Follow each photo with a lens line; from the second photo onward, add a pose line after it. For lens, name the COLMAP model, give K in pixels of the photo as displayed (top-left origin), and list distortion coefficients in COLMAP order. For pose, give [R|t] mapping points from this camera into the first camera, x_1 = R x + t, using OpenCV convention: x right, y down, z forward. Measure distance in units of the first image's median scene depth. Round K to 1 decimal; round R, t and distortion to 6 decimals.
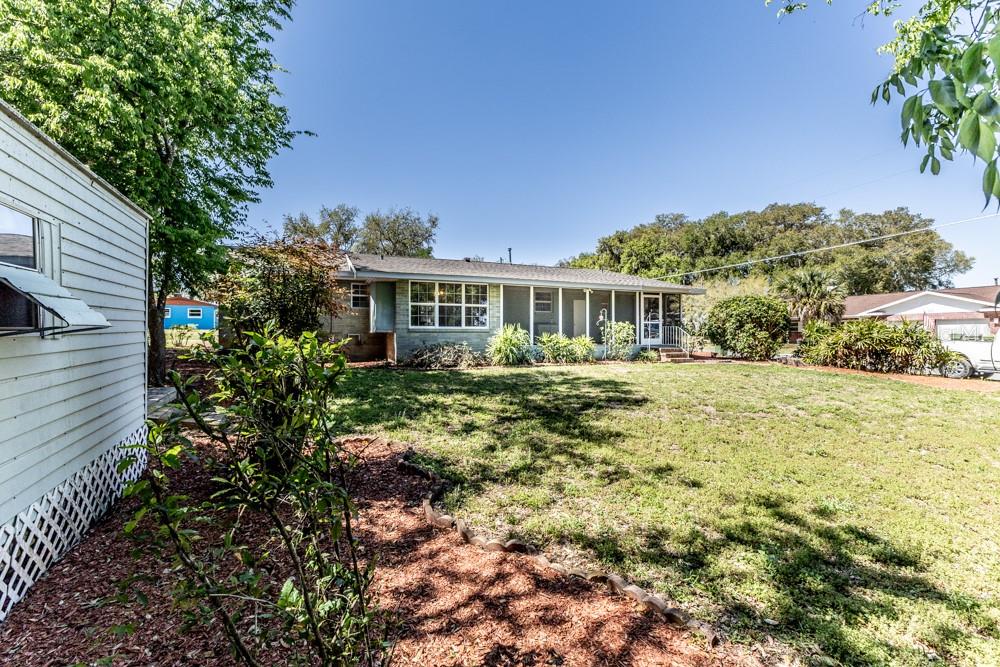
lens RADIAL K [[432.3, 0, 503.8], [0, 432.3, 328.2], [0, 0, 1]] dist [0.014634, -0.001065]
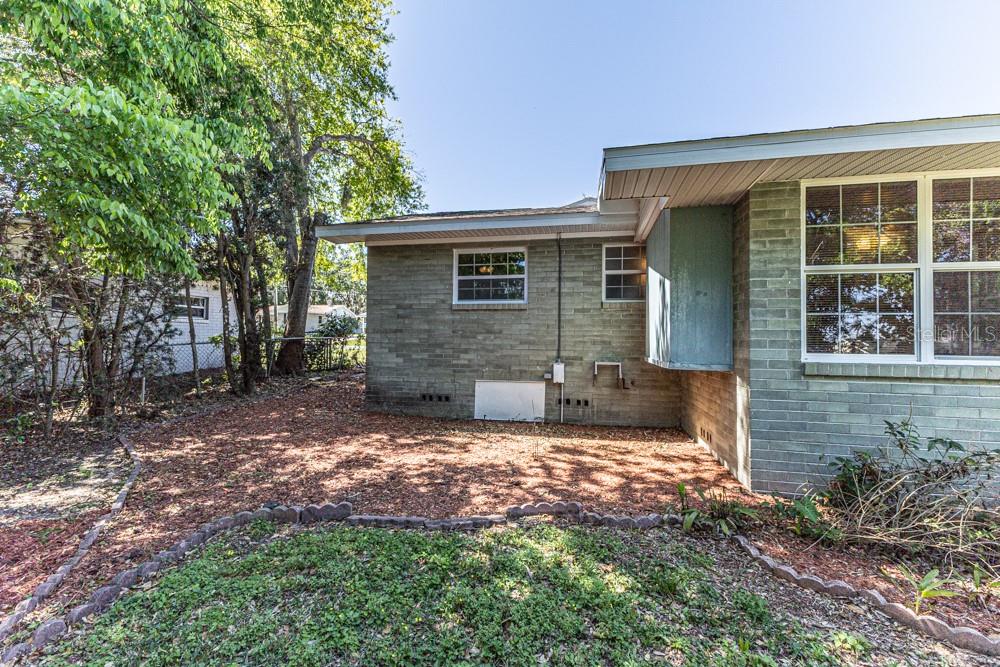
lens RADIAL K [[432.3, 0, 500.1], [0, 432.3, 332.7], [0, 0, 1]] dist [0.014634, -0.001065]
pose [[0.822638, 0.001607, -0.568563, -0.169949], [-0.001867, 0.999998, 0.000125, -0.013411], [0.568562, 0.000959, 0.822640, 0.524600]]
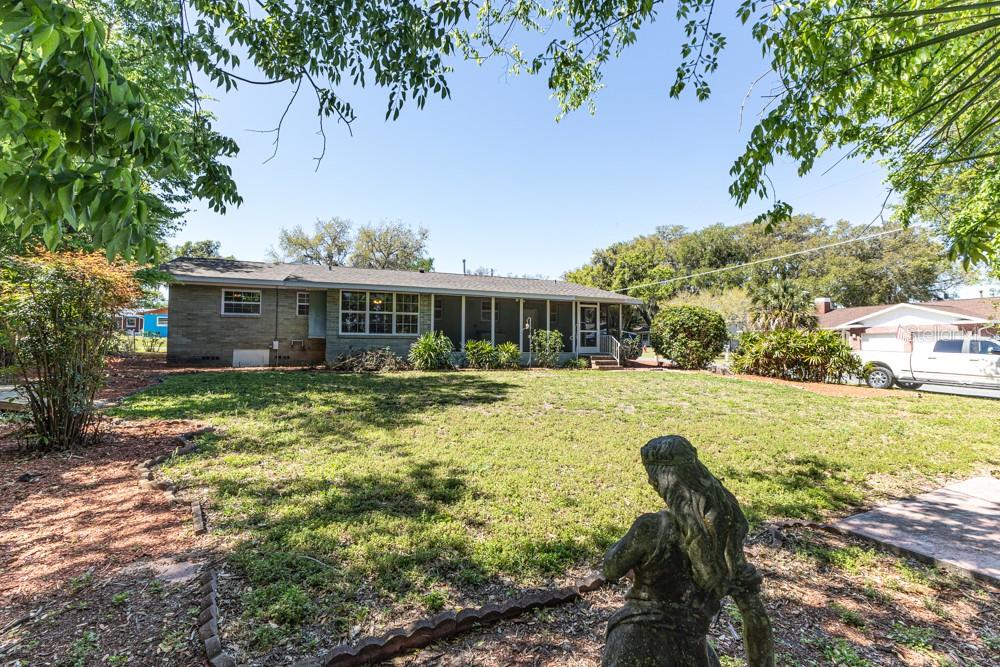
lens RADIAL K [[432.3, 0, 495.3], [0, 432.3, 330.2], [0, 0, 1]] dist [0.014634, -0.001065]
pose [[0.999361, 0.006367, -0.035163, 0.158395], [-0.007091, 0.999765, -0.020485, 0.006993], [0.035025, 0.020721, 0.999172, -0.044743]]
